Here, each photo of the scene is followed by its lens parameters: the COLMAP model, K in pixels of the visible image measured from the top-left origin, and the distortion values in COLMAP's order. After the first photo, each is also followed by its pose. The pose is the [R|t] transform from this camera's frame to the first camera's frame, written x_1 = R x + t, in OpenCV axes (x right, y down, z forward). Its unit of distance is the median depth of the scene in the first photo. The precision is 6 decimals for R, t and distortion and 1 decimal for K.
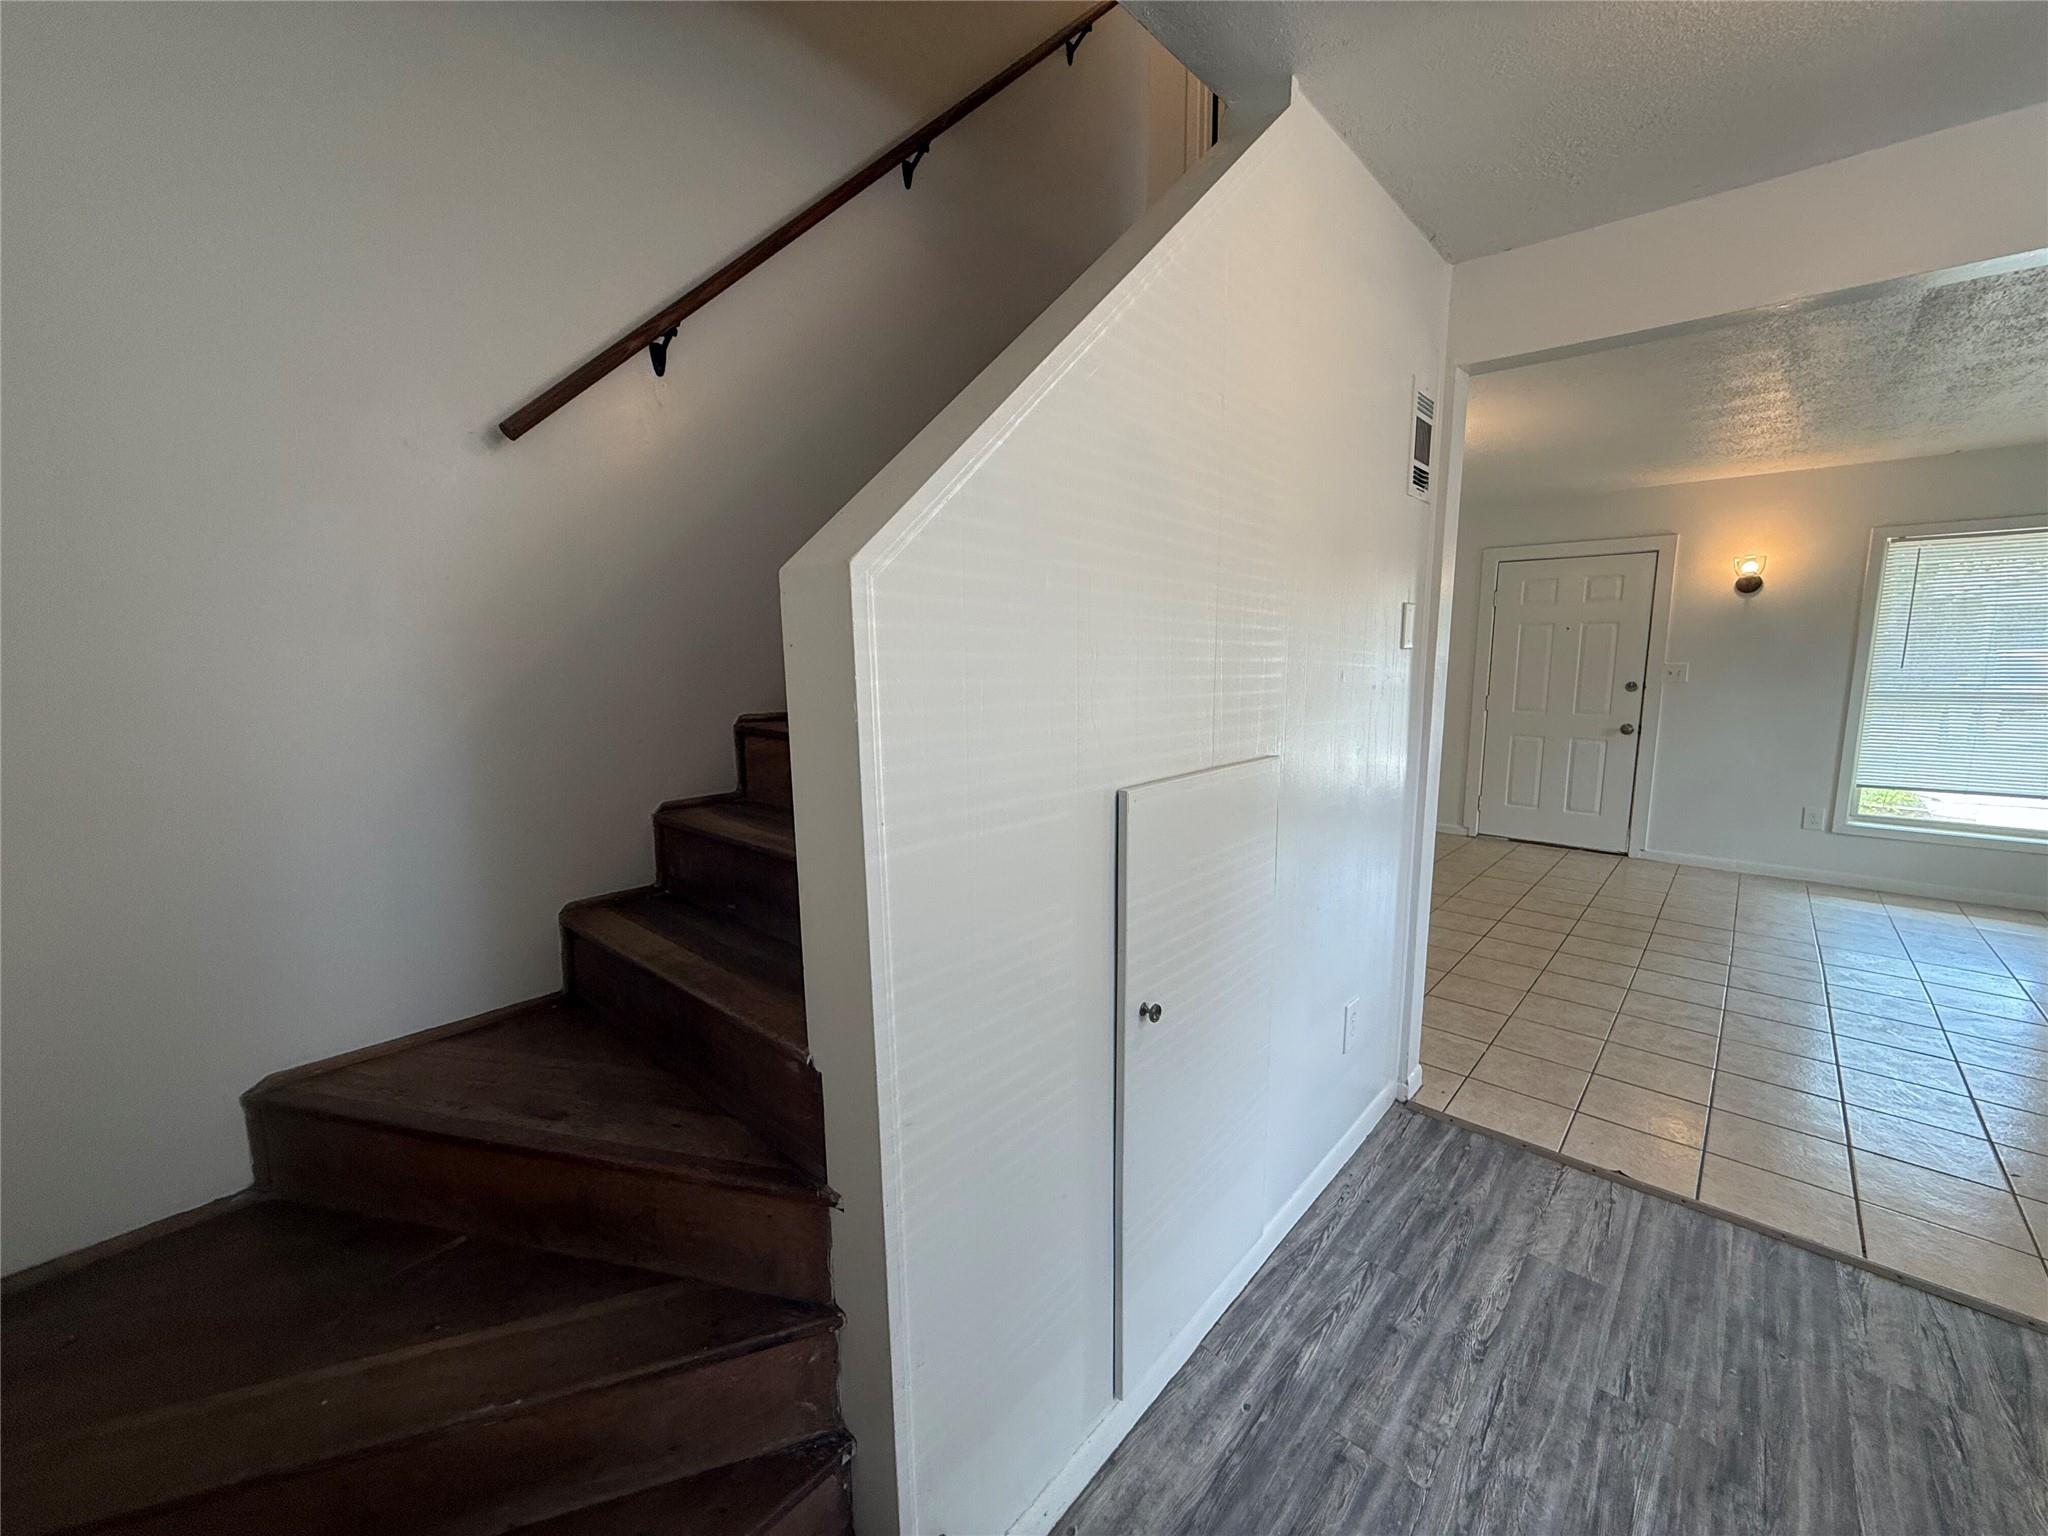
lens RADIAL K [[815.3, 0, 1022.3], [0, 815.3, 770.3], [0, 0, 1]] dist [-0.000837, -0.000516]
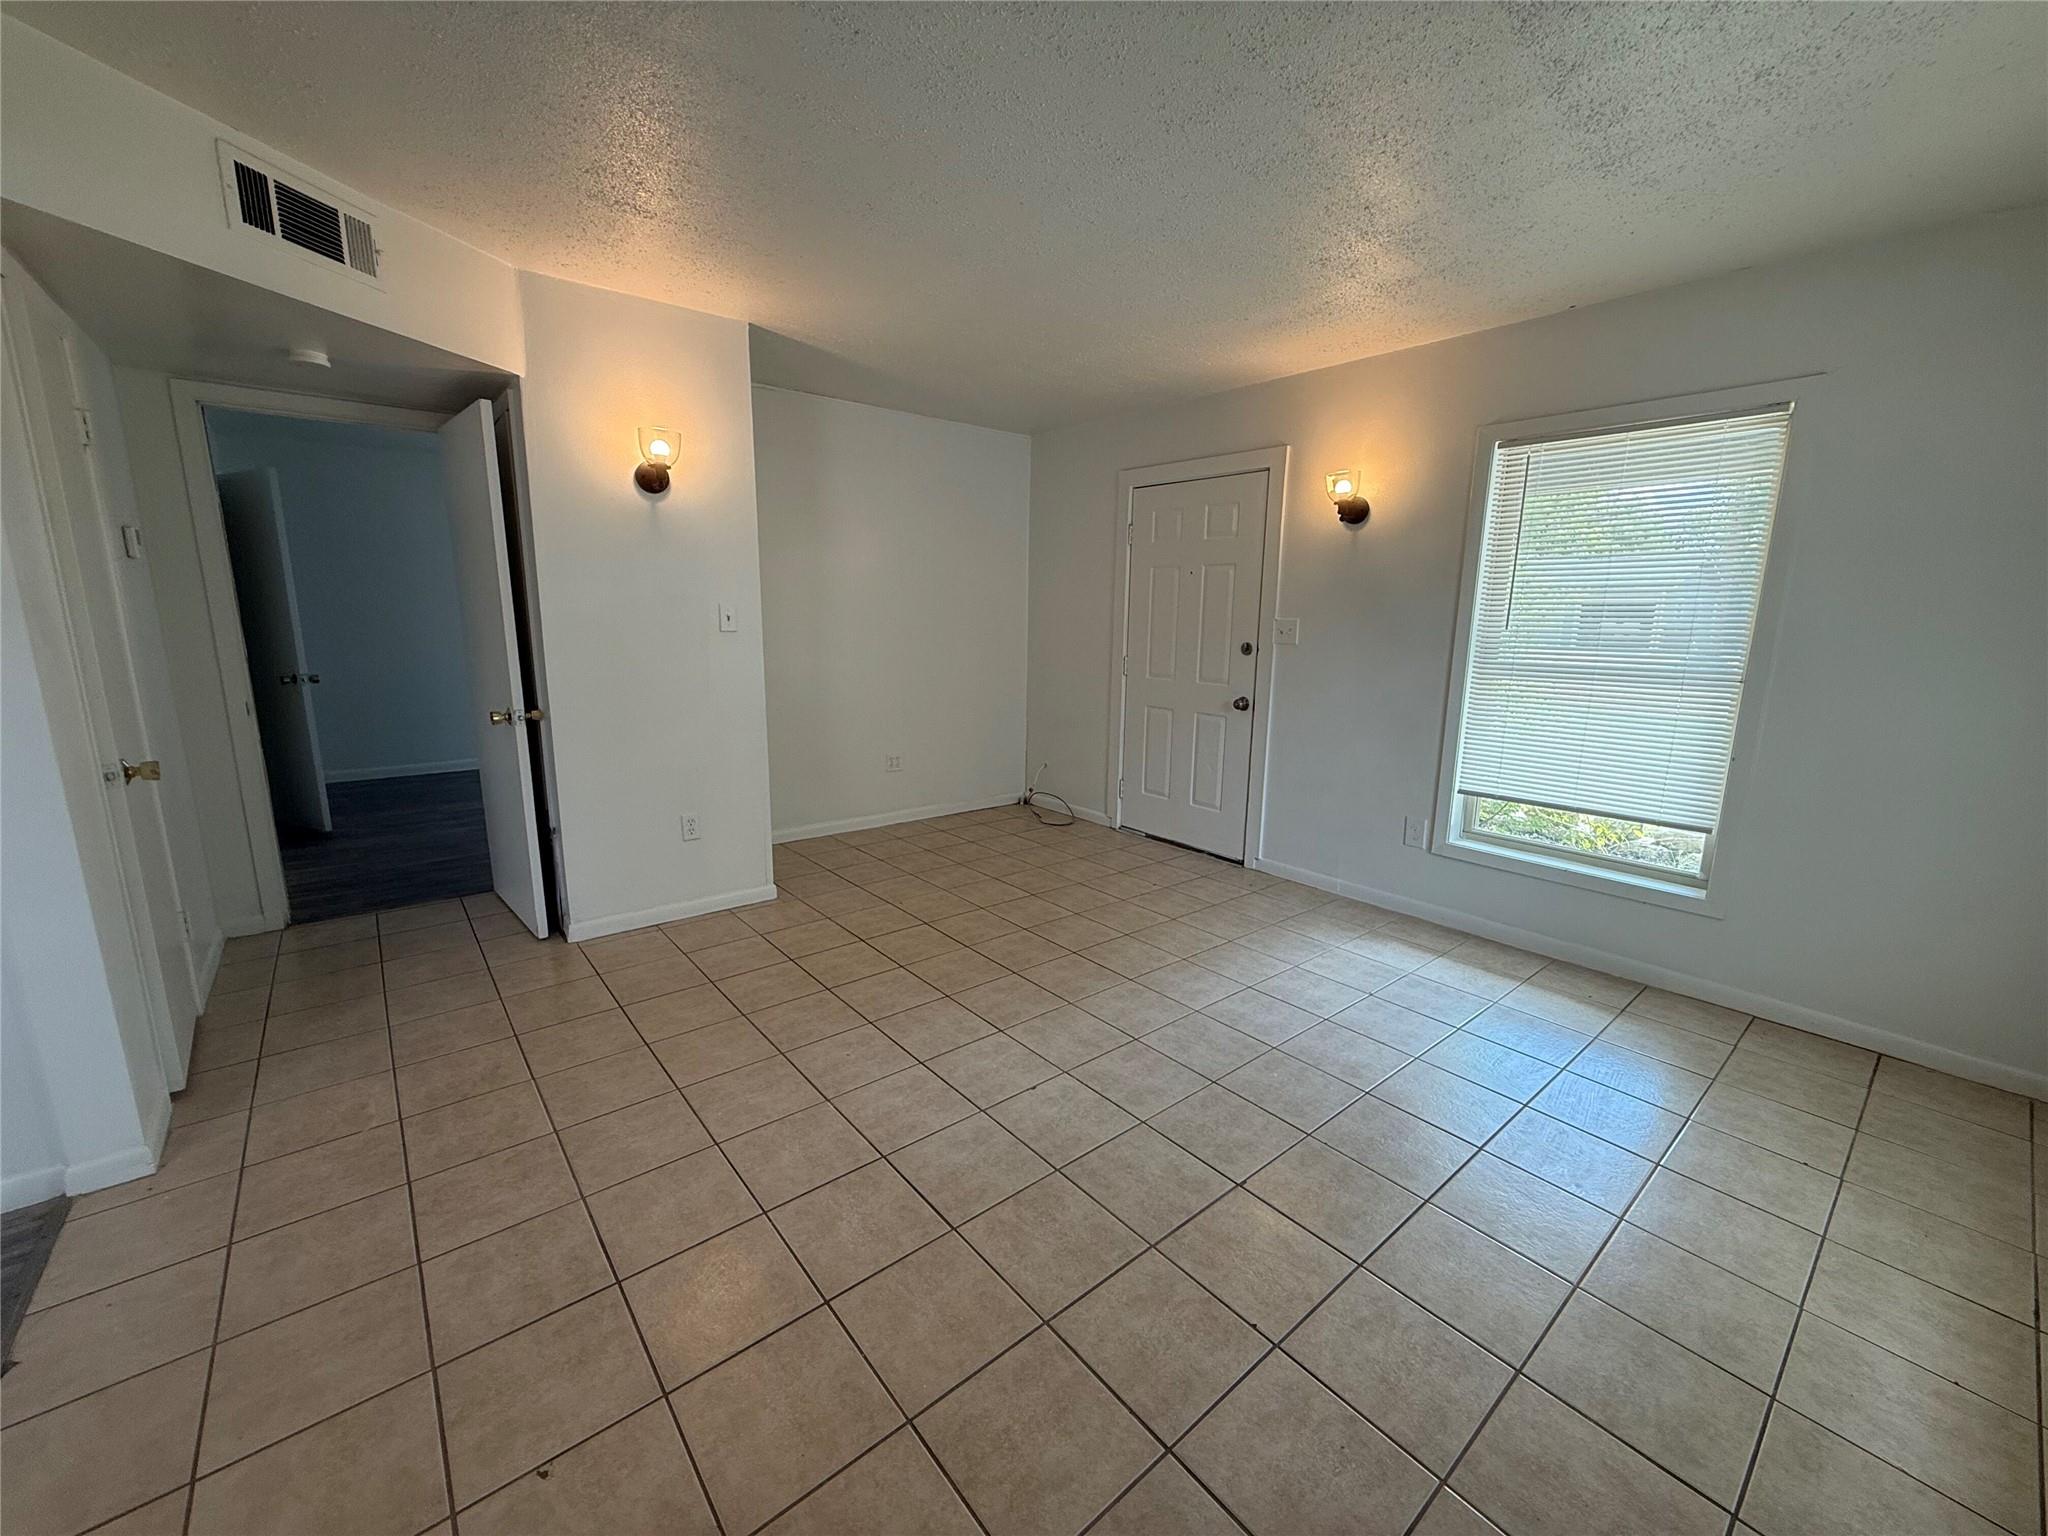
lens RADIAL K [[815.3, 0, 1015.5], [0, 815.3, 774.1], [0, 0, 1]] dist [-0.000837, -0.000516]
pose [[0.989004, 0.050795, -0.138891, 1.668066], [-0.042851, 0.997302, 0.059600, -0.053840], [0.141543, -0.052993, 0.988513, 0.513520]]
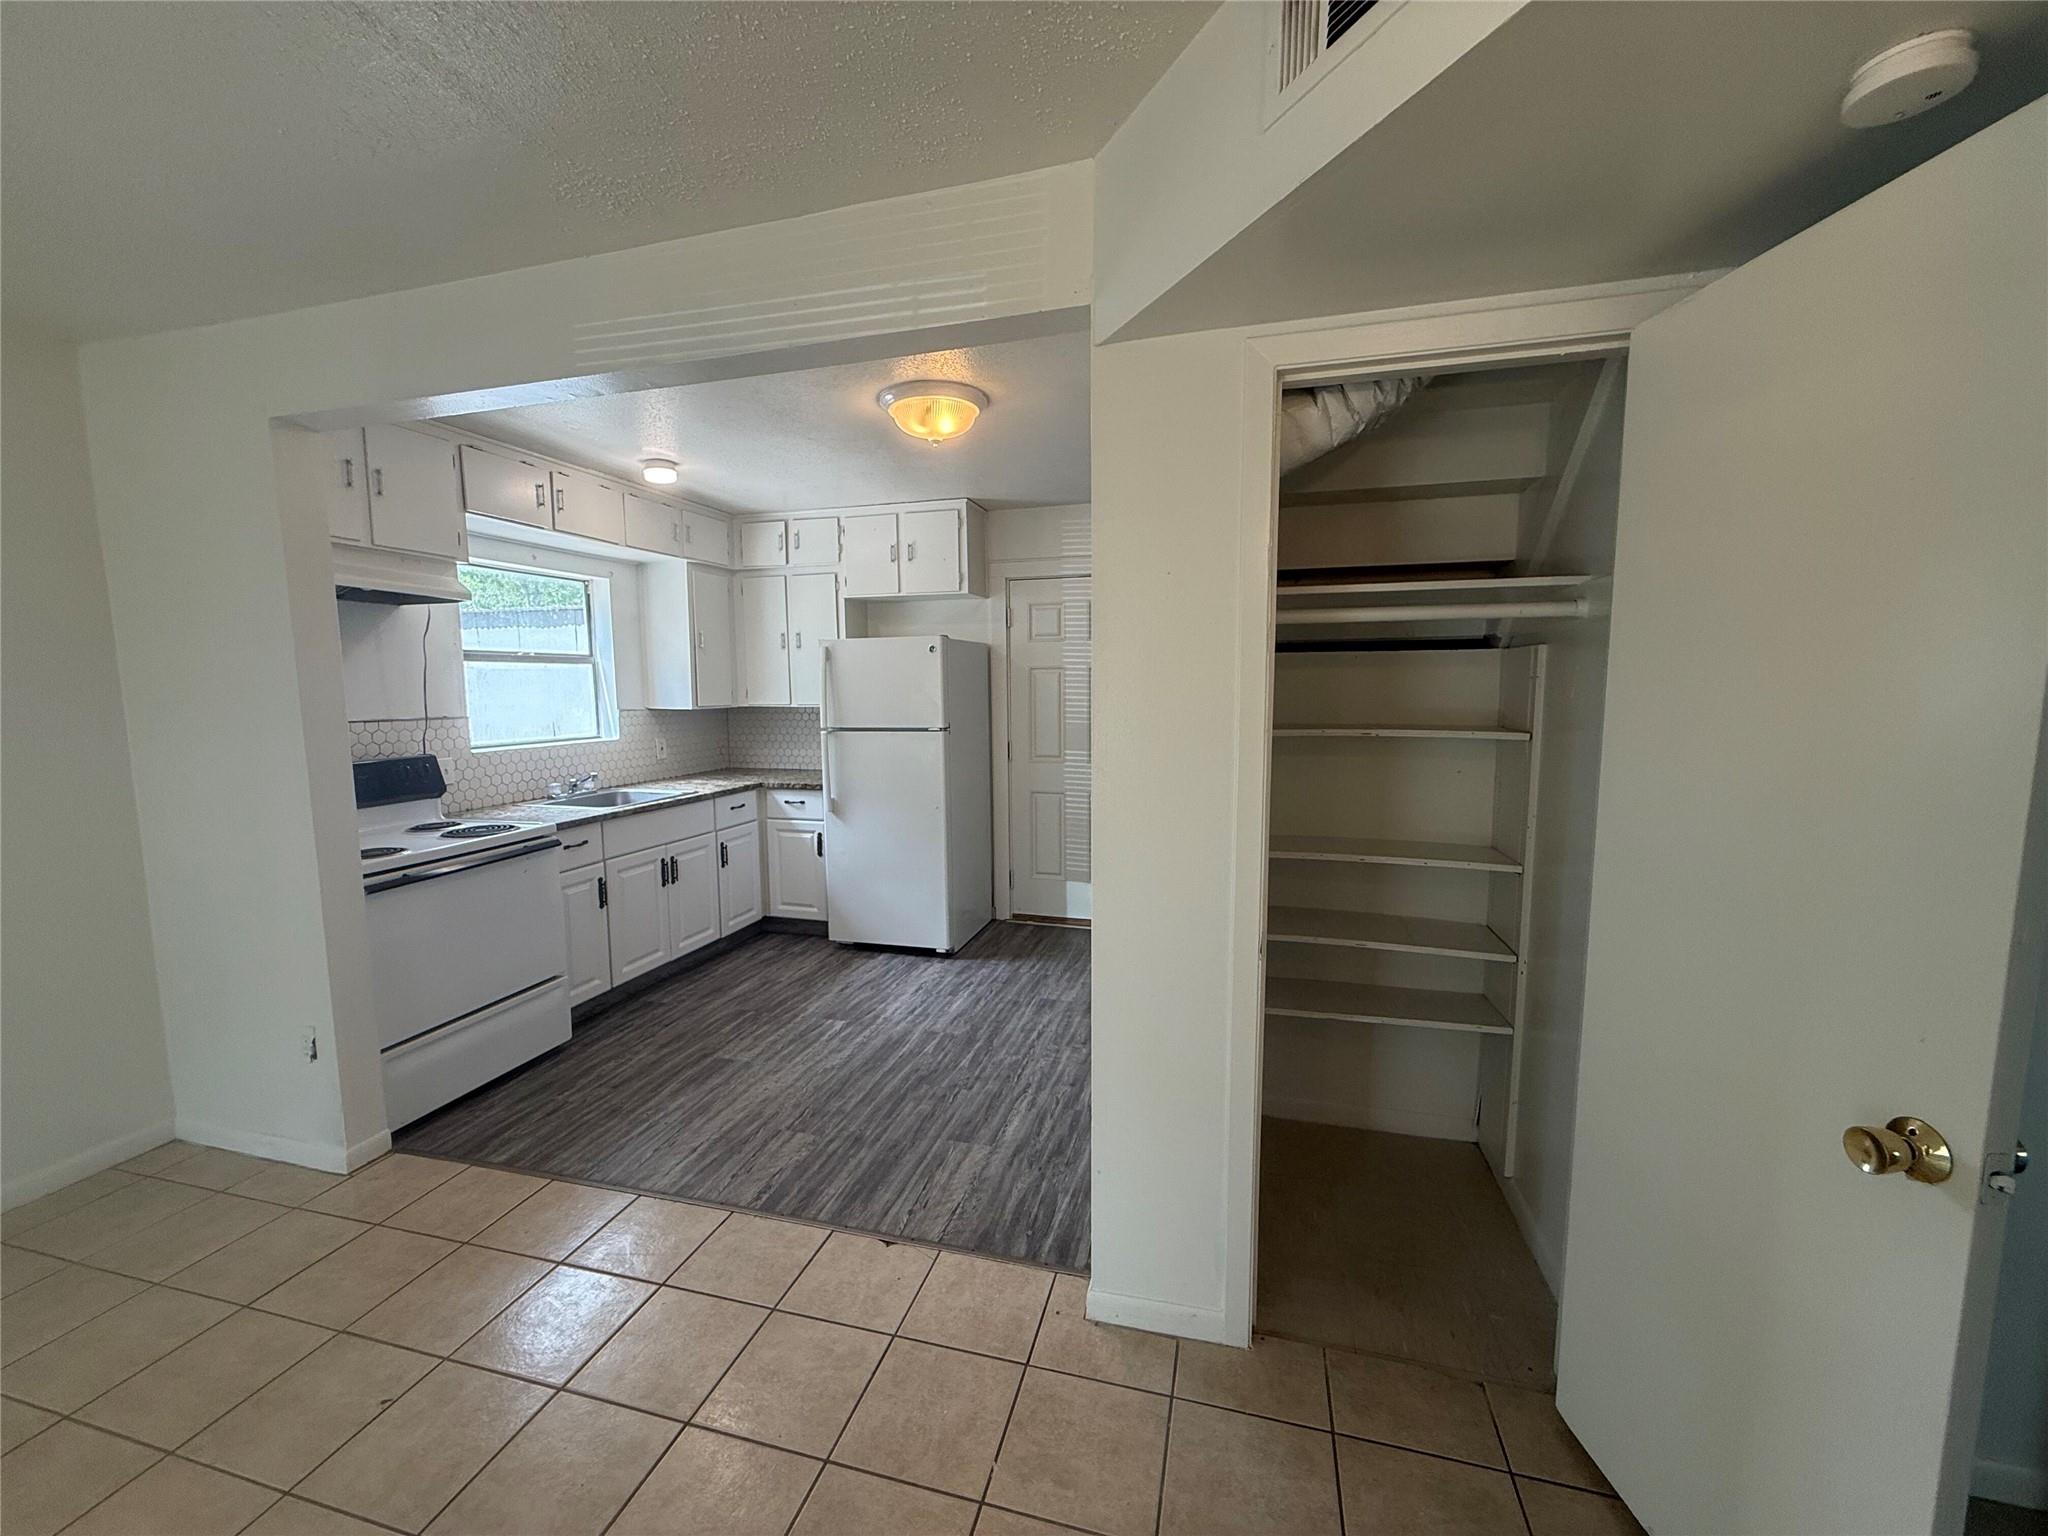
lens RADIAL K [[815.3, 0, 1021.4], [0, 815.3, 770.9], [0, 0, 1]] dist [-0.000837, -0.000516]
pose [[-0.891920, 0.063364, -0.447733, 1.033812], [-0.051022, 0.969709, 0.238874, -0.290010], [0.449306, 0.235901, -0.861670, 1.843364]]
